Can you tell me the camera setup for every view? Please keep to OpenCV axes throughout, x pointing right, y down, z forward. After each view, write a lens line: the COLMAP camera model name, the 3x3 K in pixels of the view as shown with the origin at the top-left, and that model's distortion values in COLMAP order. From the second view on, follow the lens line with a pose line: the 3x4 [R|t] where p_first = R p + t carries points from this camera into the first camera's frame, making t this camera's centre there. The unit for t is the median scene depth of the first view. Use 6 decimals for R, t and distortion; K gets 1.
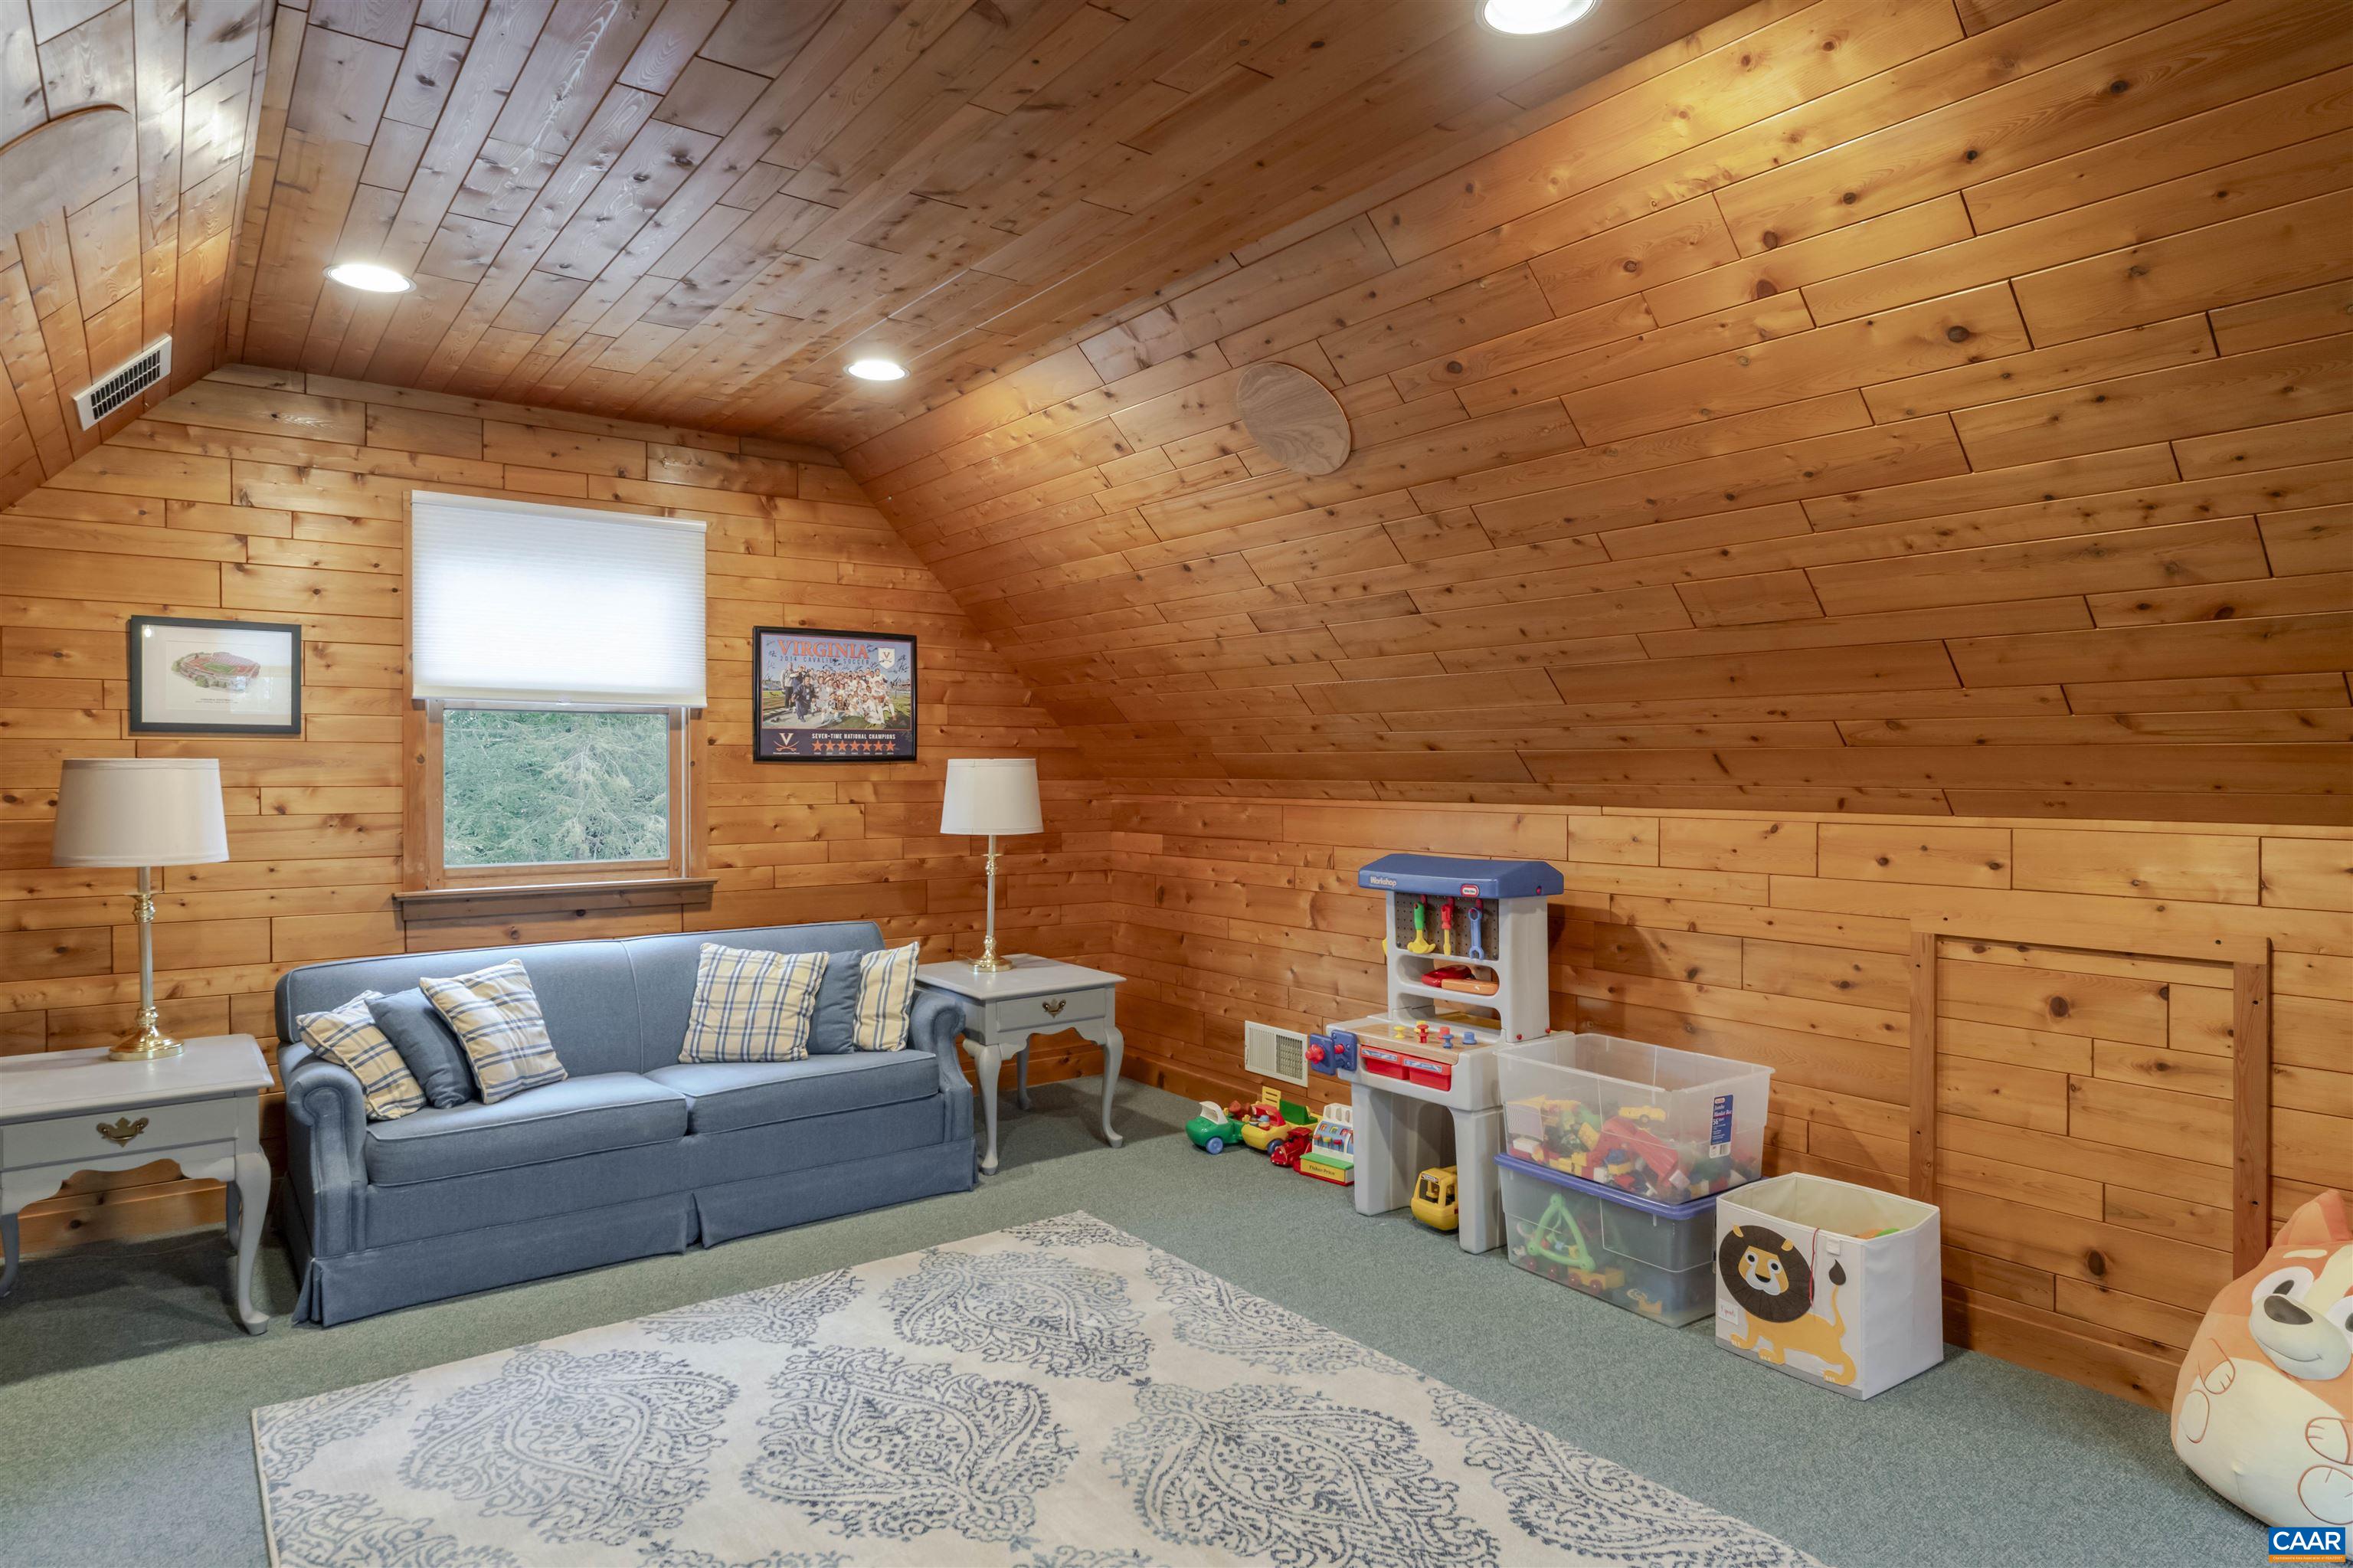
lens RADIAL K [[1342.3, 0, 1170.9], [0, 1342.3, 772.2], [0, 0, 1]] dist [-0.001646, -0.001266]
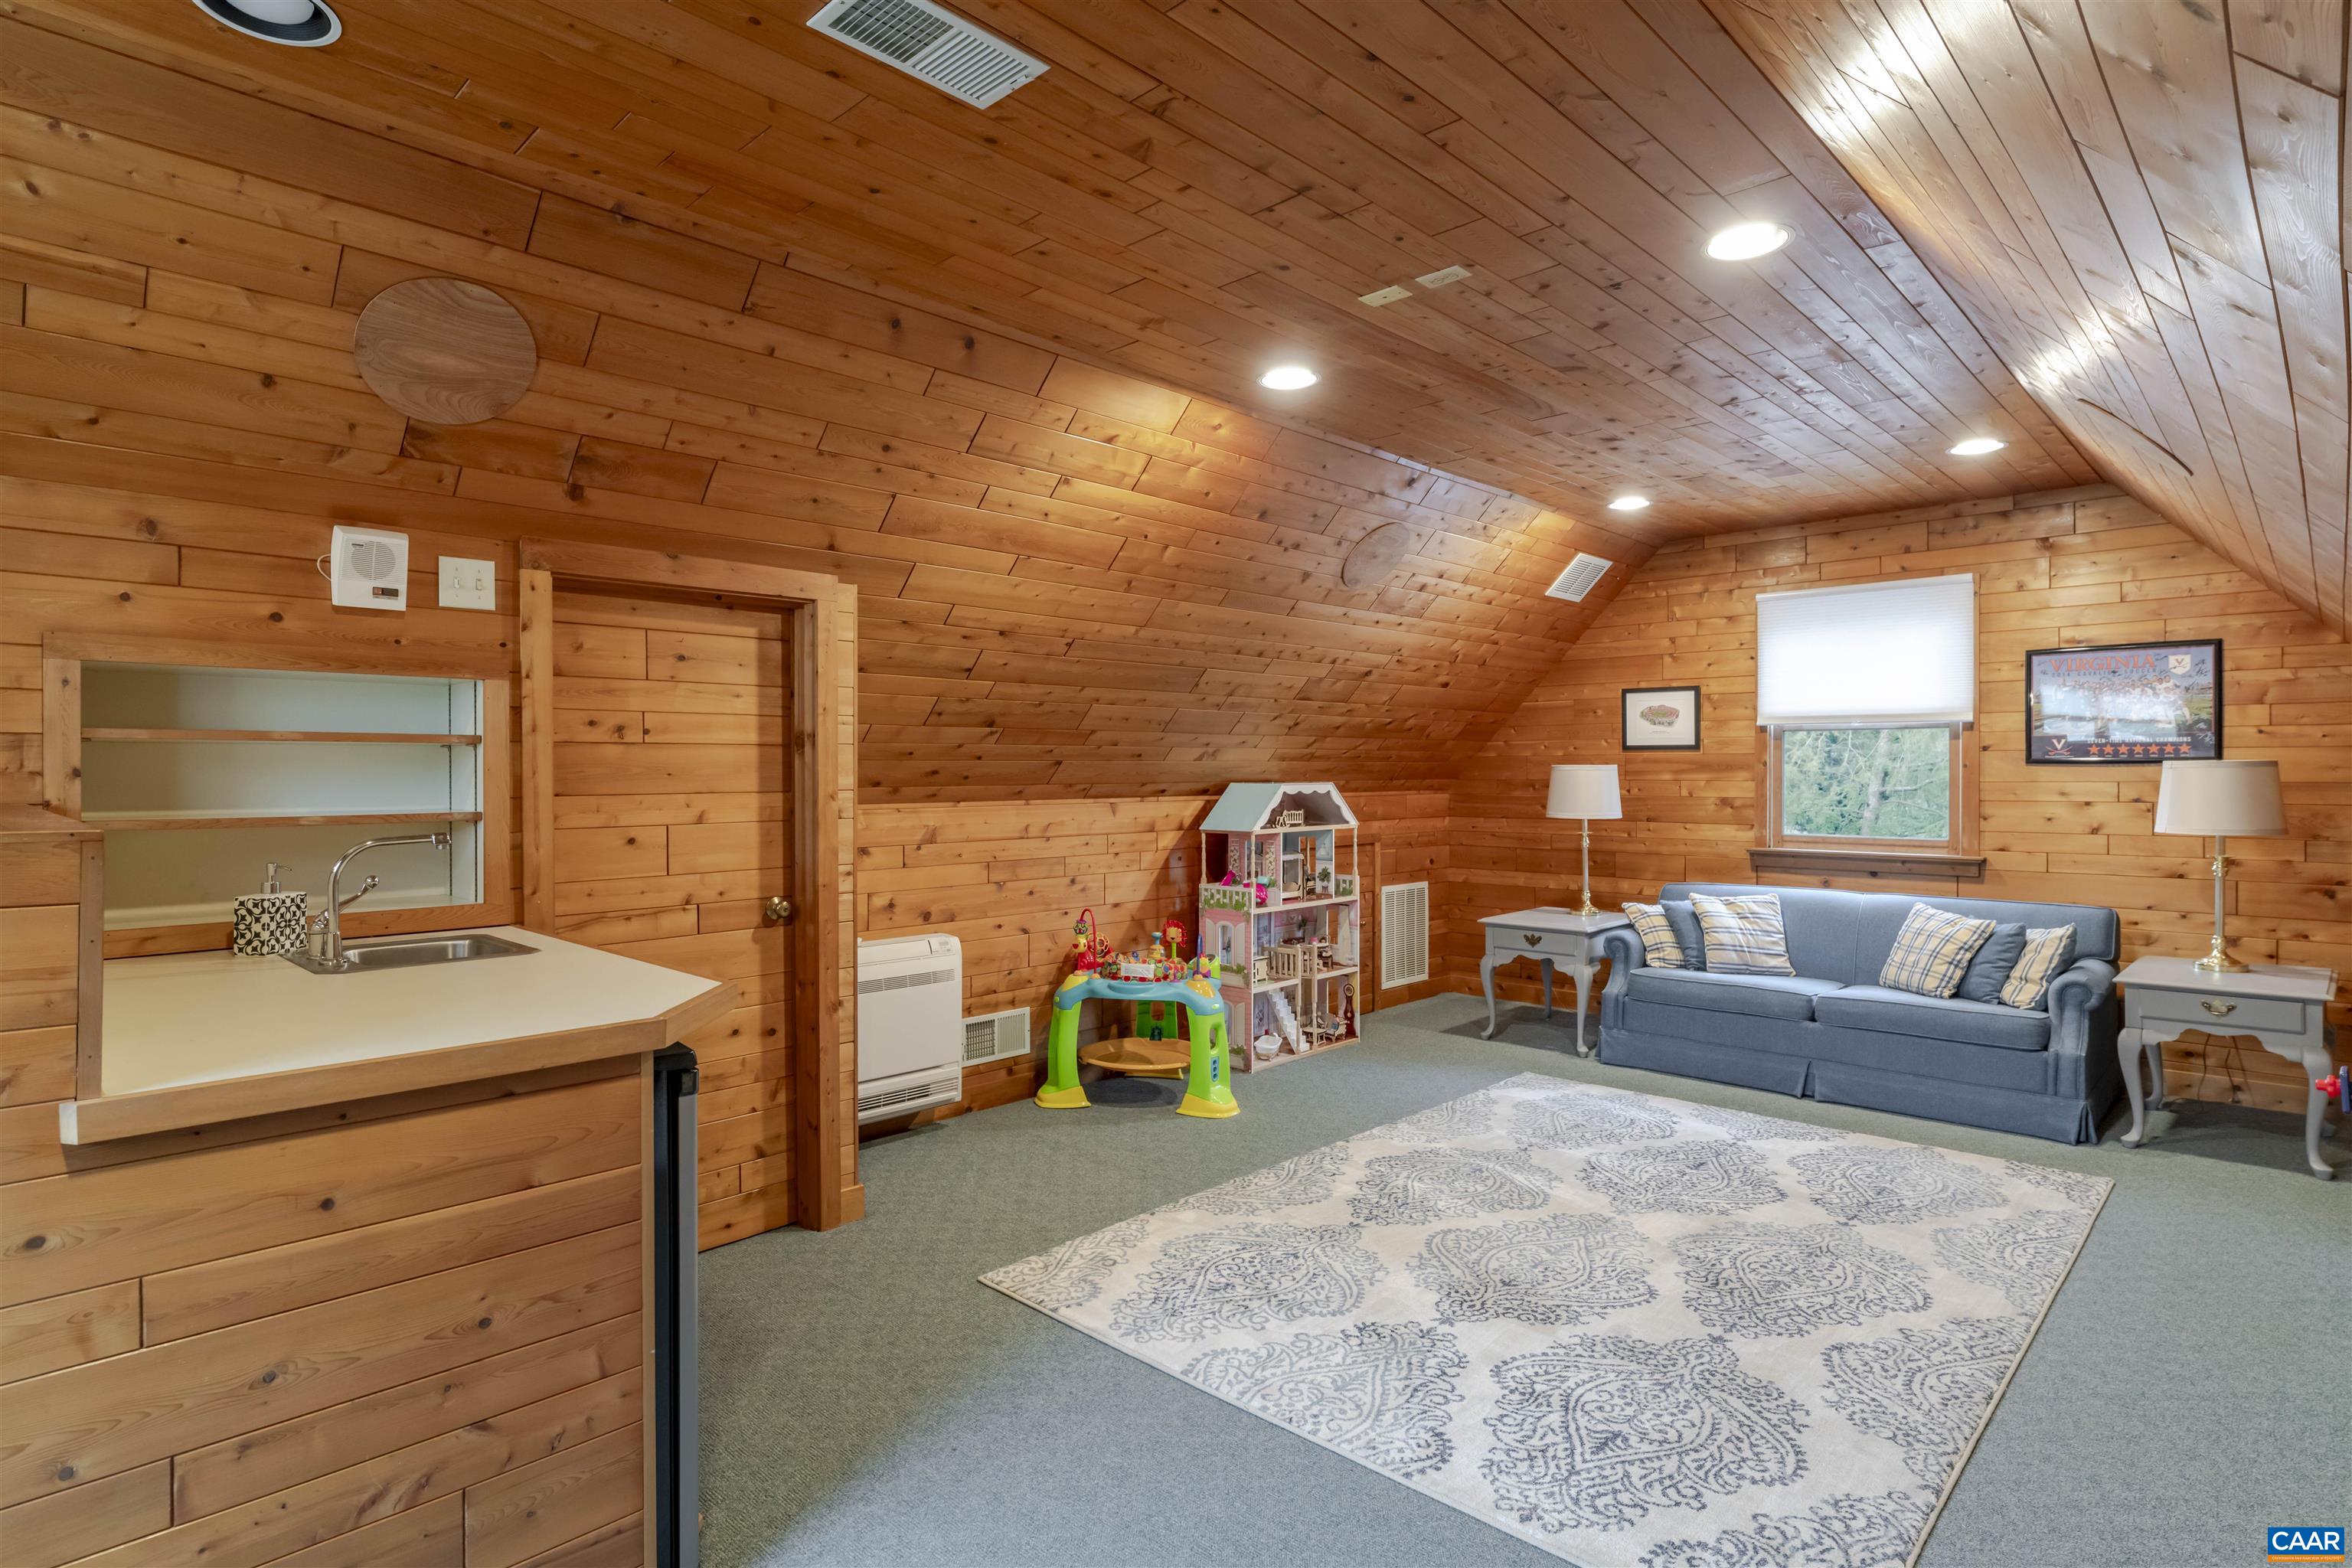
lens RADIAL K [[1212.9, 0, 1175.9], [0, 1212.9, 773.5], [0, 0, 1]] dist [-0.000295, -0.000149]
pose [[0.159751, 0.003760, -0.987150, 0.855217], [-0.001524, 0.999992, 0.003563, -0.002866], [0.987156, 0.000935, 0.159755, 0.108564]]
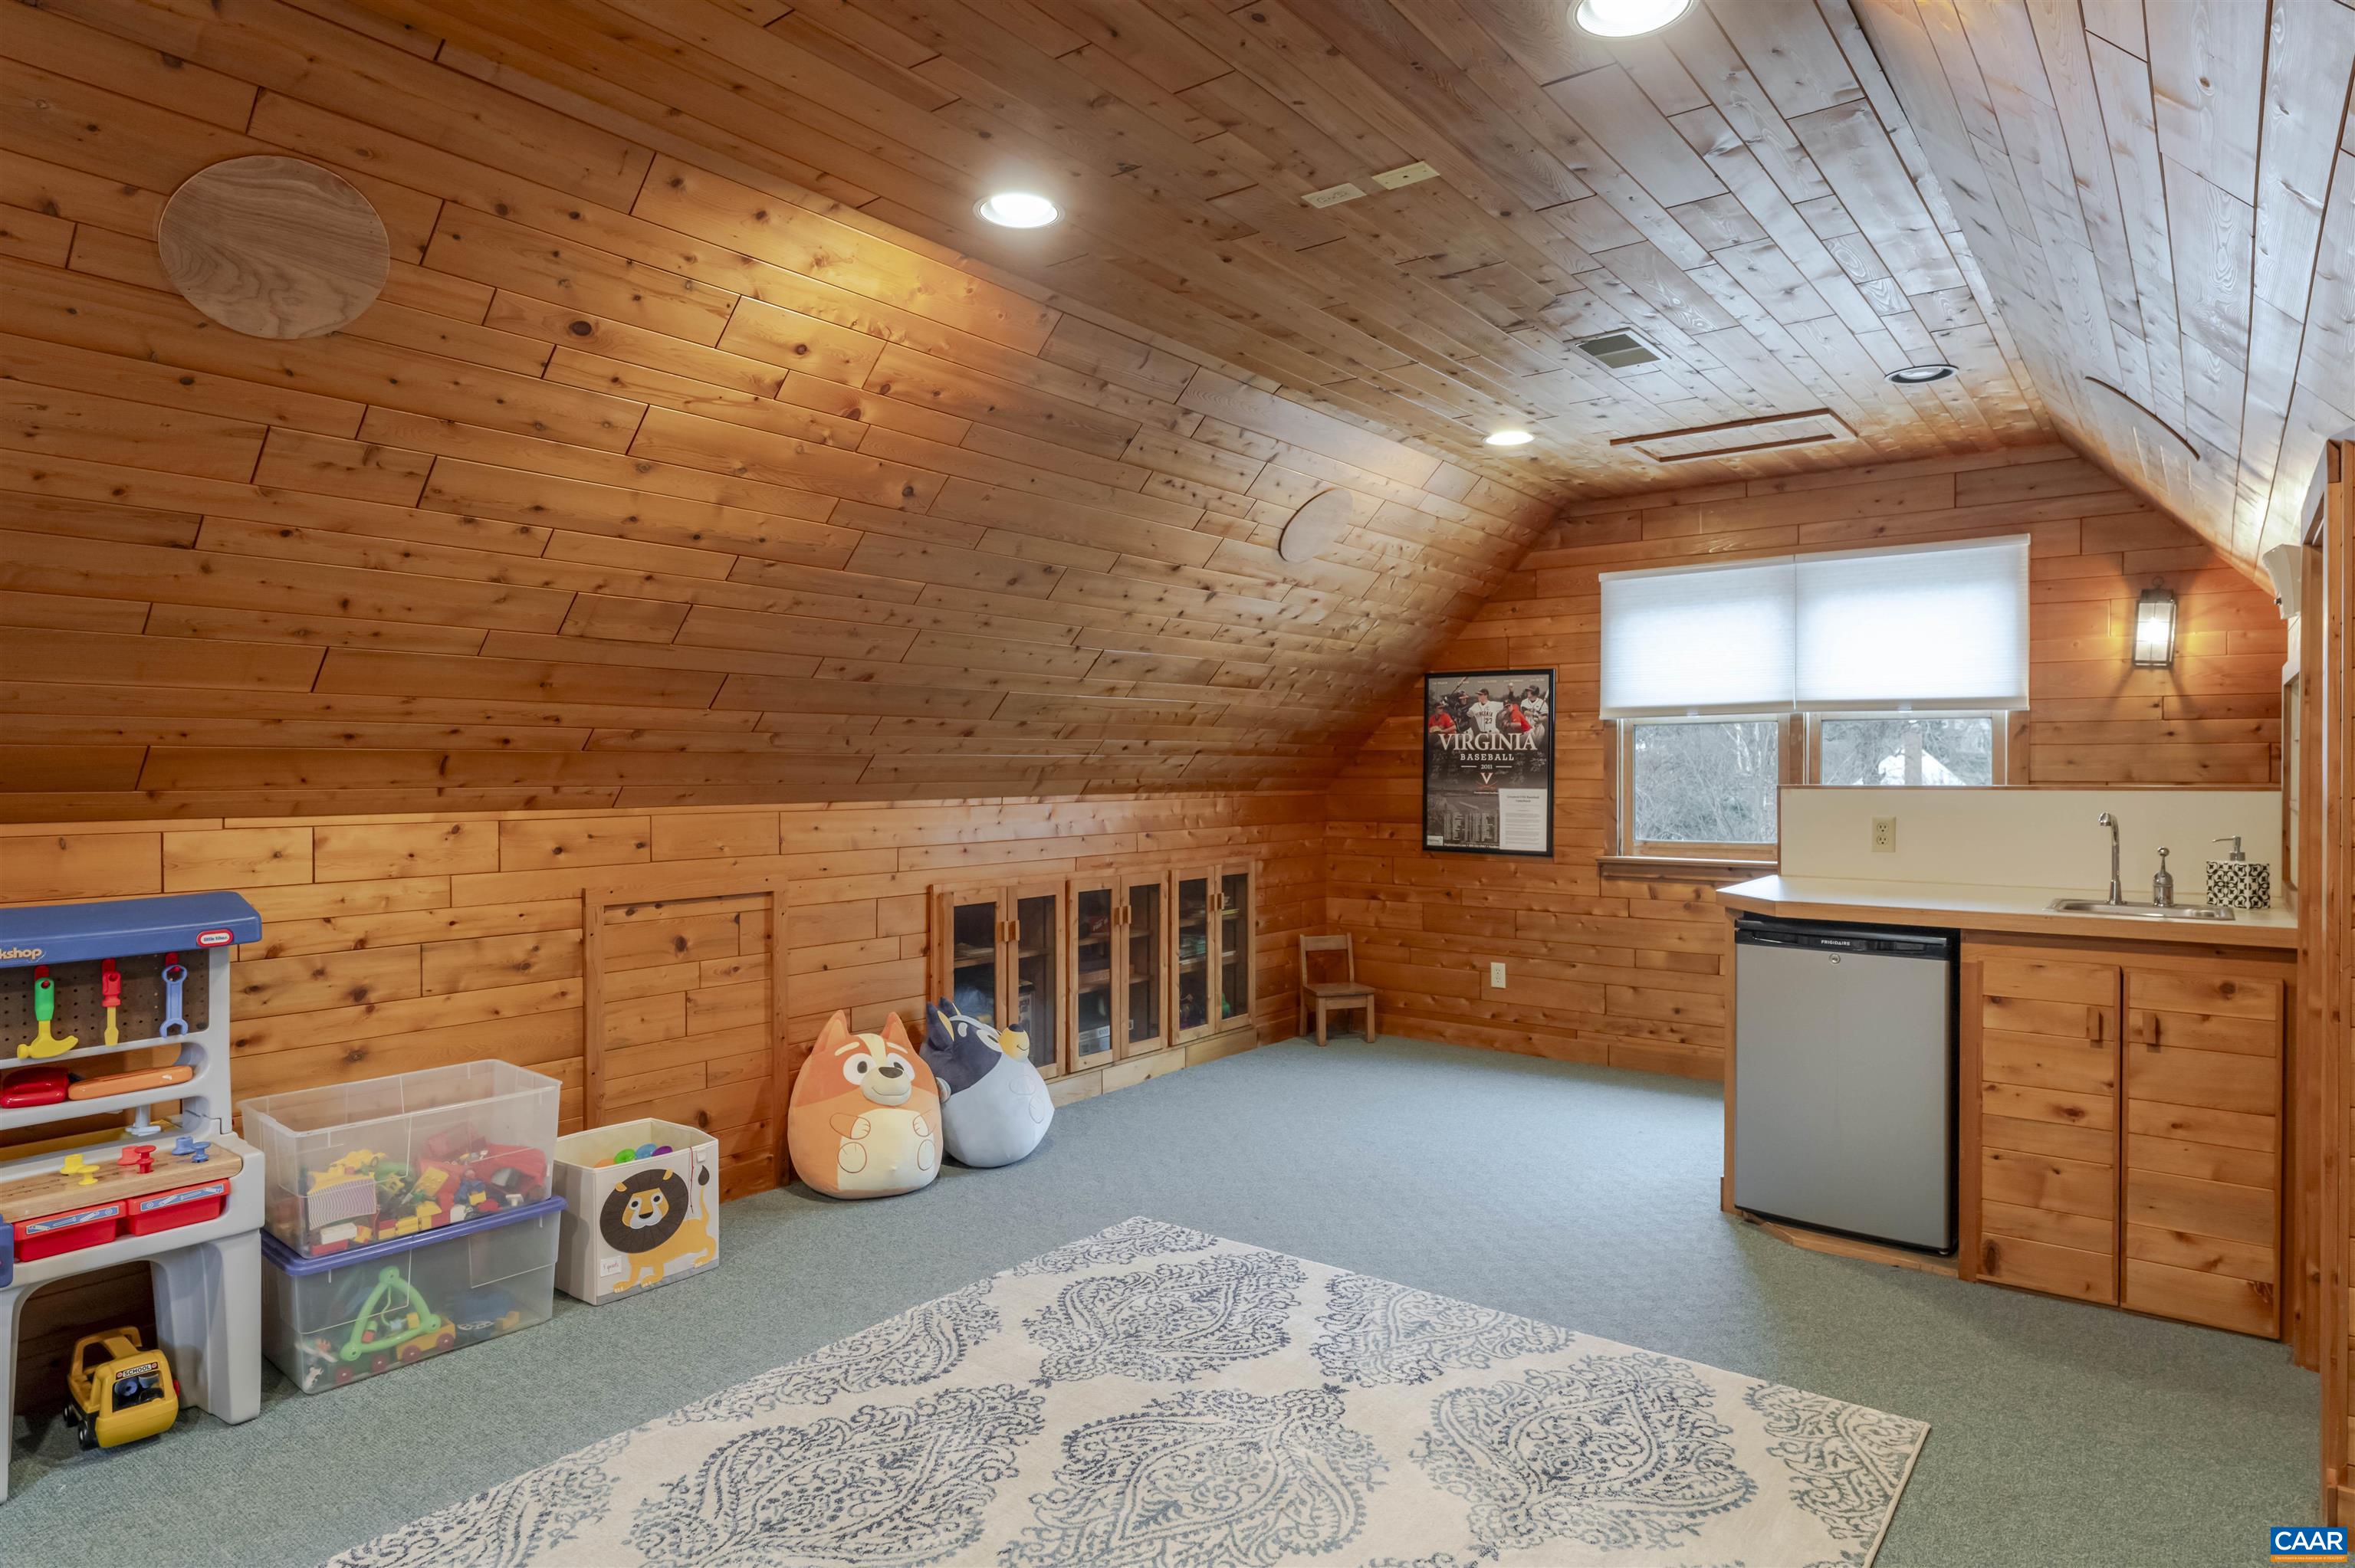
lens RADIAL K [[1343.2, 0, 1171.9], [0, 1343.2, 772.2], [0, 0, 1]] dist [-0.001646, -0.001266]
pose [[-0.262749, -0.003474, 0.964858, -0.637198], [0.004068, 0.999981, 0.004708, -0.003450], [-0.964856, 0.005162, -0.262730, 0.707704]]
